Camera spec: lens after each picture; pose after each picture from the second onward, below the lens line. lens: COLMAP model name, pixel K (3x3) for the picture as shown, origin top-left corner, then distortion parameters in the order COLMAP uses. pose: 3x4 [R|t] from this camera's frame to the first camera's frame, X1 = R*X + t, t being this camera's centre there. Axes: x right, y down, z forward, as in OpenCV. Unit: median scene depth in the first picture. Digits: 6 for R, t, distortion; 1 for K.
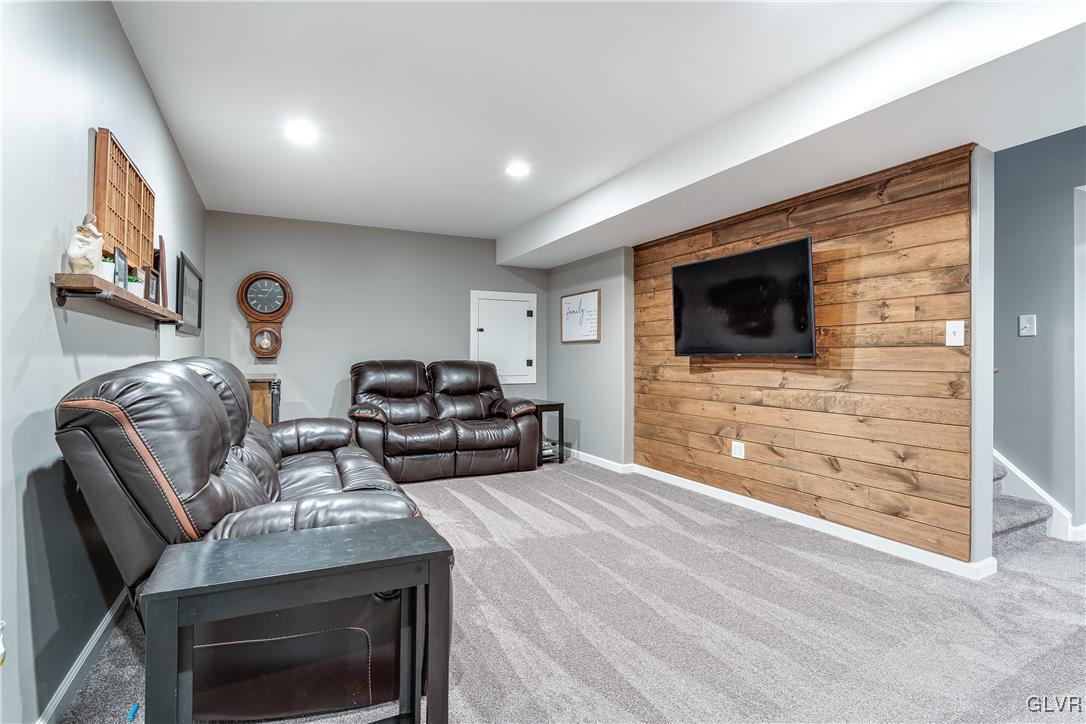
lens RADIAL K [[546.7, 0, 536.0], [0, 546.7, 350.3], [0, 0, 1]] dist [-0.028955, 0.000563]
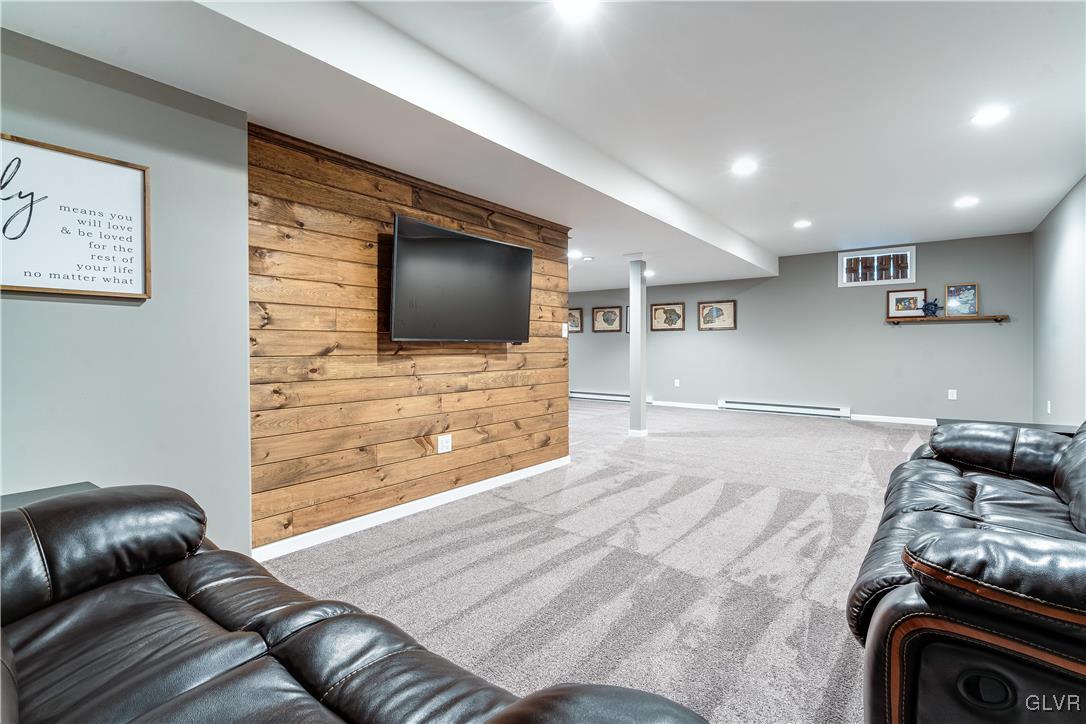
lens RADIAL K [[508.9, 0, 534.3], [0, 508.9, 352.6], [0, 0, 1]] dist [-0.000217, 0.000008]
pose [[-0.445761, -0.011342, 0.895080, -0.422792], [-0.011513, 0.999910, 0.006936, 0.019096], [-0.895078, -0.007213, -0.445851, 1.133211]]
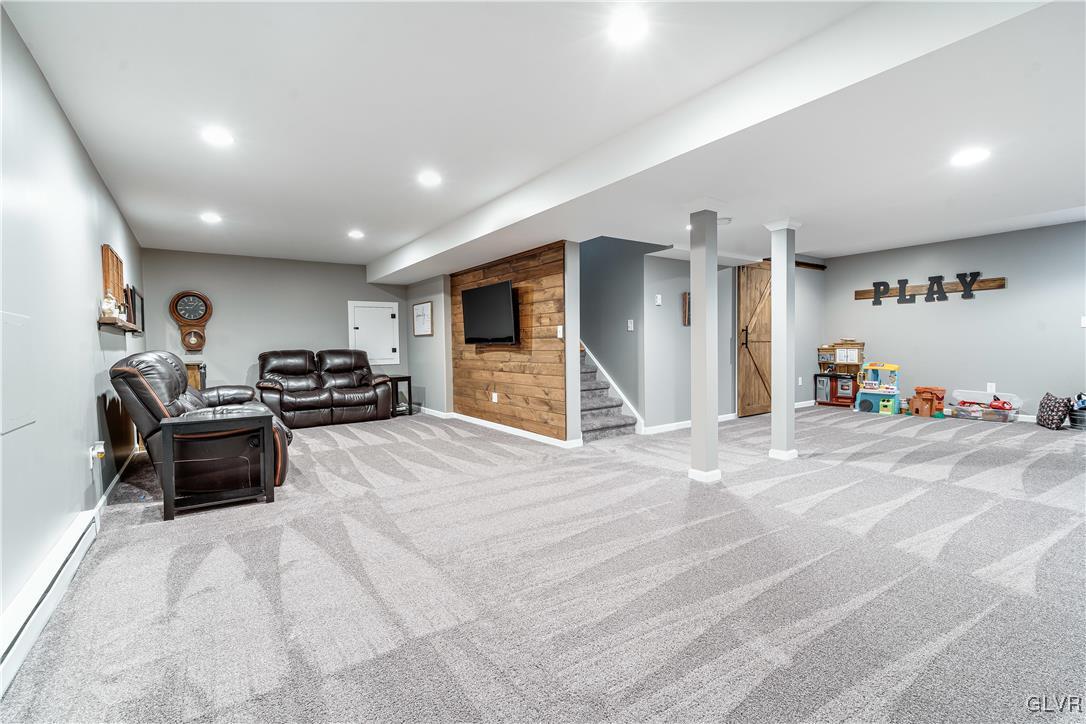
lens RADIAL K [[501.9, 0, 549.0], [0, 501.9, 364.0], [0, 0, 1]] dist [0.000215, 0.000104]
pose [[0.987178, -0.024608, 0.157715, 0.264649], [0.016335, 0.998432, 0.053542, -0.007188], [-0.158785, -0.050279, 0.986032, -0.555791]]
